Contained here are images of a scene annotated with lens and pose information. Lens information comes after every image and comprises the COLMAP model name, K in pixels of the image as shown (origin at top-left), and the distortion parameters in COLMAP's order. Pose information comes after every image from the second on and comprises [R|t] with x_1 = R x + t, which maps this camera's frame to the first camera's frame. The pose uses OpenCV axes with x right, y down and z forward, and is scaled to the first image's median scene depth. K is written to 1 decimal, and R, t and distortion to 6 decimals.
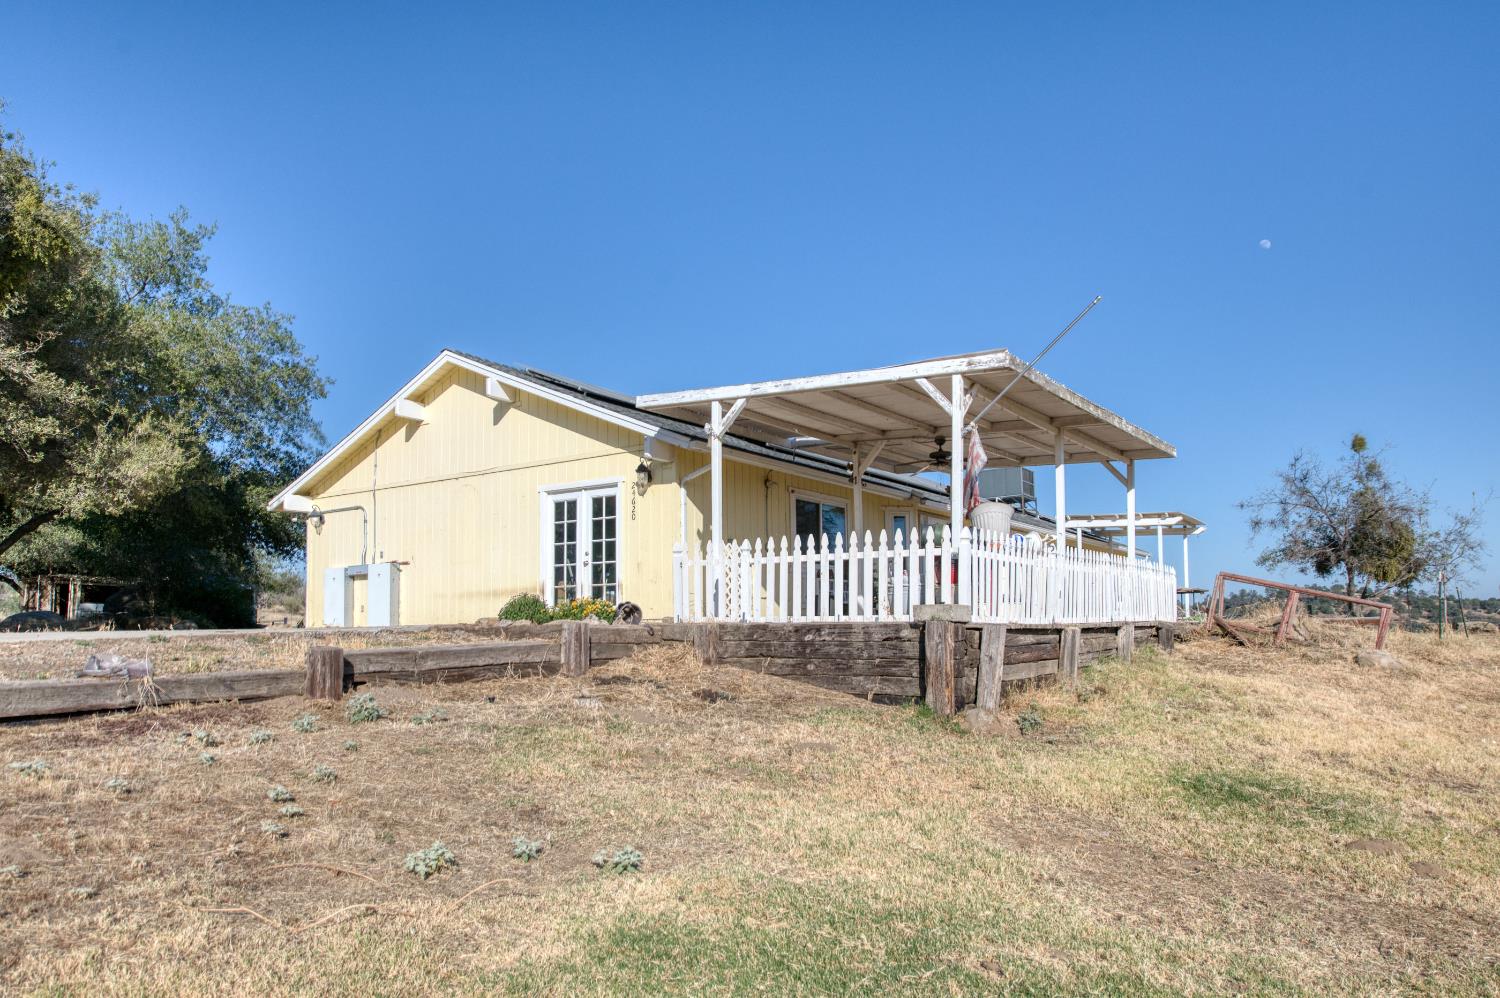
lens RADIAL K [[1011.5, 0, 750.2], [0, 1011.5, 565.7], [0, 0, 1]] dist [-0.000667, 0.000882]
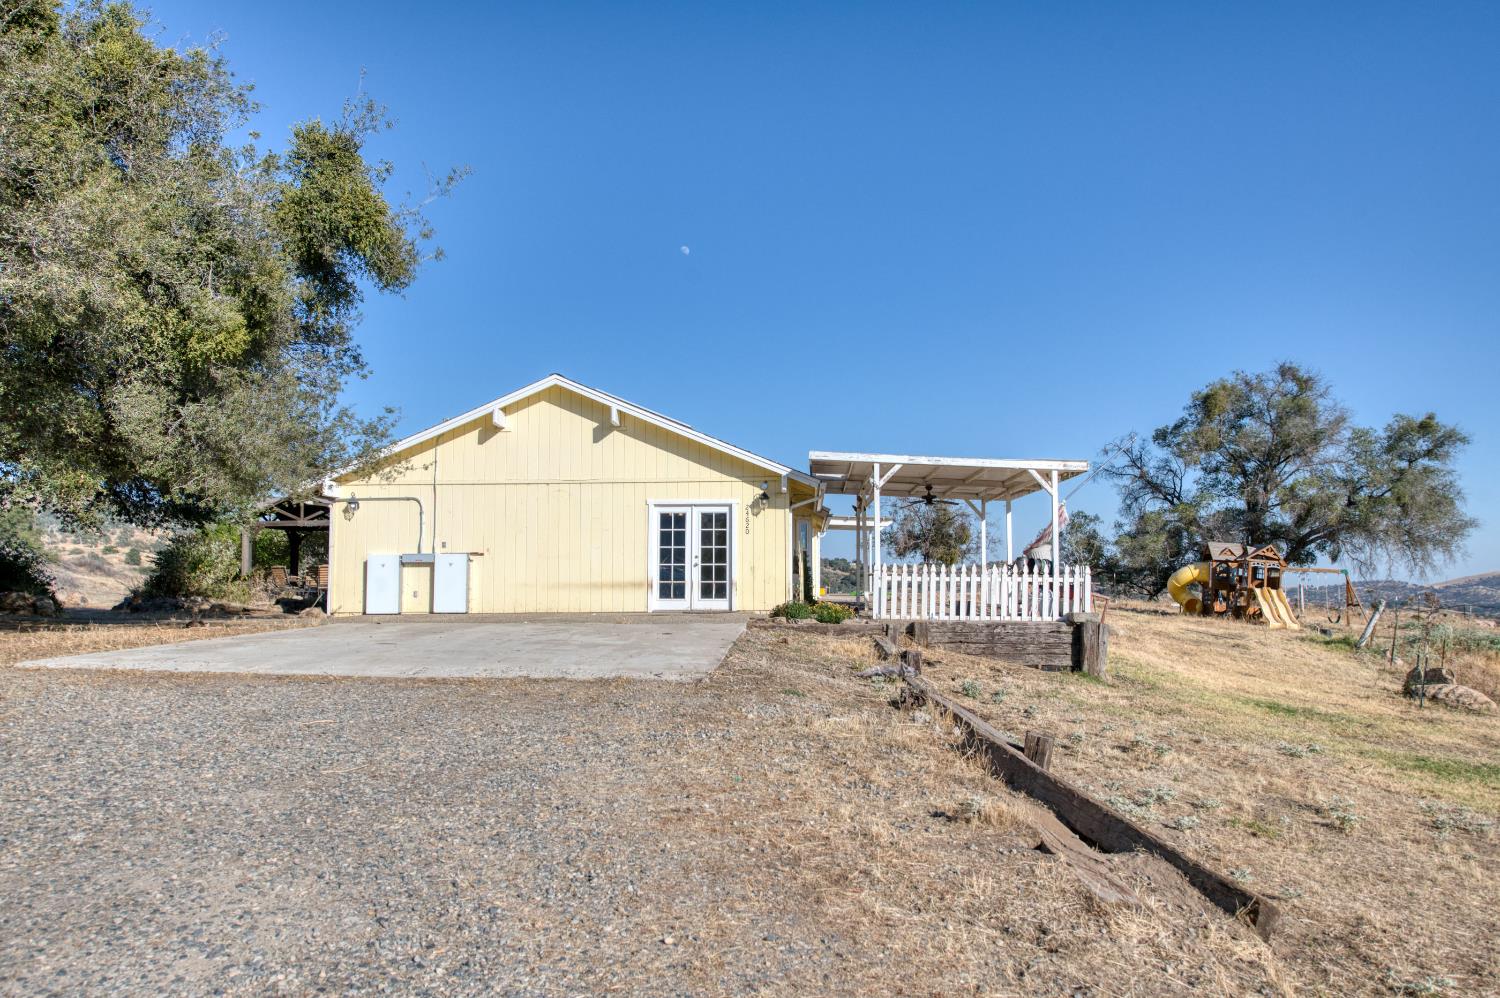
lens RADIAL K [[988.3, 0, 751.7], [0, 988.3, 480.1], [0, 0, 1]] dist [0.000248, 0.001406]
pose [[0.852455, 0.063827, 0.518890, -0.760707], [-0.044136, 0.997762, -0.050224, -0.049249], [-0.520934, 0.019912, 0.853364, -0.095093]]
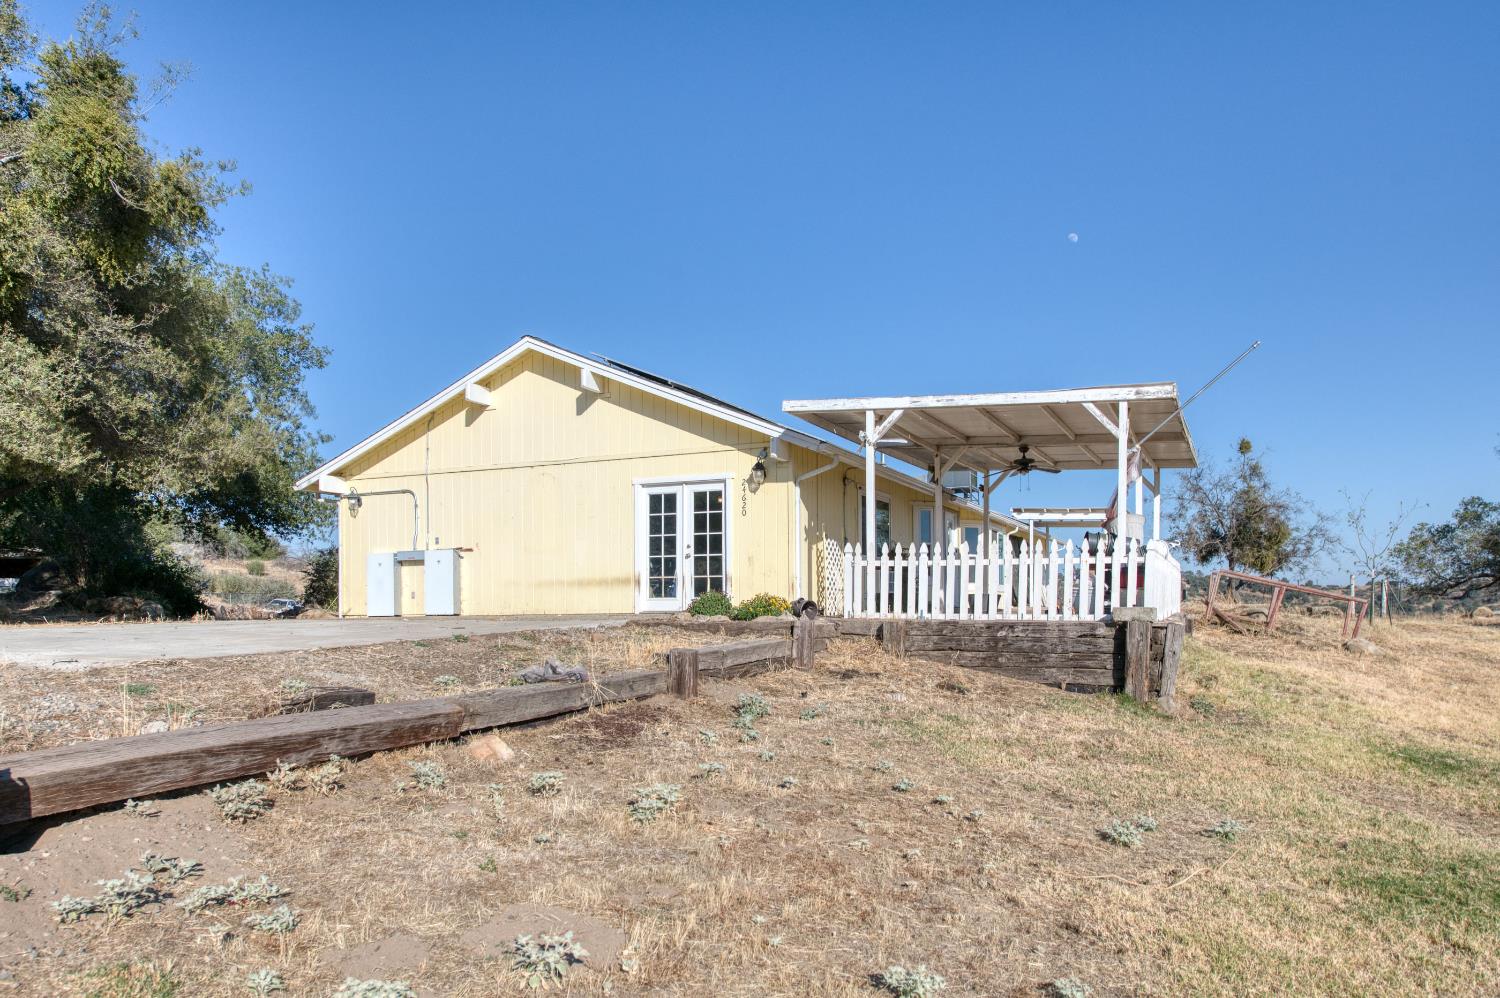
lens RADIAL K [[1026.8, 0, 748.7], [0, 1026.8, 595.6], [0, 0, 1]] dist [0.005063, 0.001940]
pose [[0.983721, 0.007012, 0.179563, -0.293048], [-0.017033, 0.998378, 0.054326, -0.019634], [-0.178891, -0.056501, 0.982245, -0.046999]]
